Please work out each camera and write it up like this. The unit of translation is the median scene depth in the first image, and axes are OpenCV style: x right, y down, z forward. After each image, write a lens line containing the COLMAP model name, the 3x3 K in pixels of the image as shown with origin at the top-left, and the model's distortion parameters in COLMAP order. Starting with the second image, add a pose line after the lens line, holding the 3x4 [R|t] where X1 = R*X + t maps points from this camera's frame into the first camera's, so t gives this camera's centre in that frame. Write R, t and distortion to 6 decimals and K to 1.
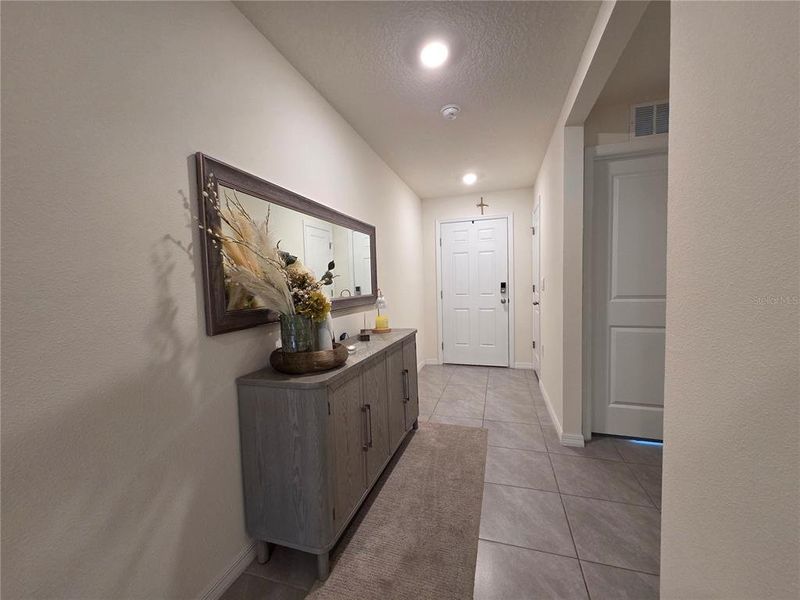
lens RADIAL K [[326.5, 0, 394.6], [0, 326.5, 301.7], [0, 0, 1]] dist [0.004546, -0.000391]
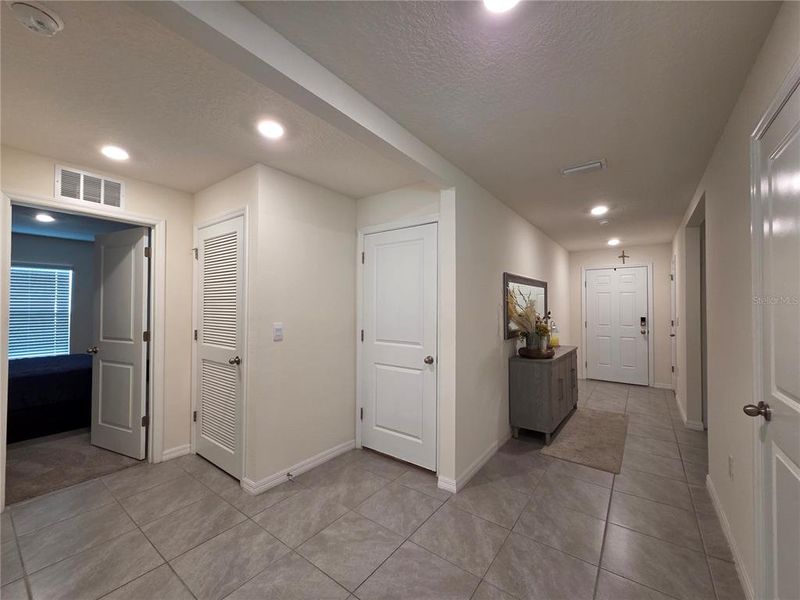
lens RADIAL K [[326.5, 0, 394.6], [0, 326.5, 301.7], [0, 0, 1]] dist [0.004546, -0.000391]
pose [[0.942539, 0.023988, -0.333235, -0.212050], [-0.046126, 0.997211, -0.058680, -0.000965], [0.330898, 0.070679, 0.941016, -0.712222]]
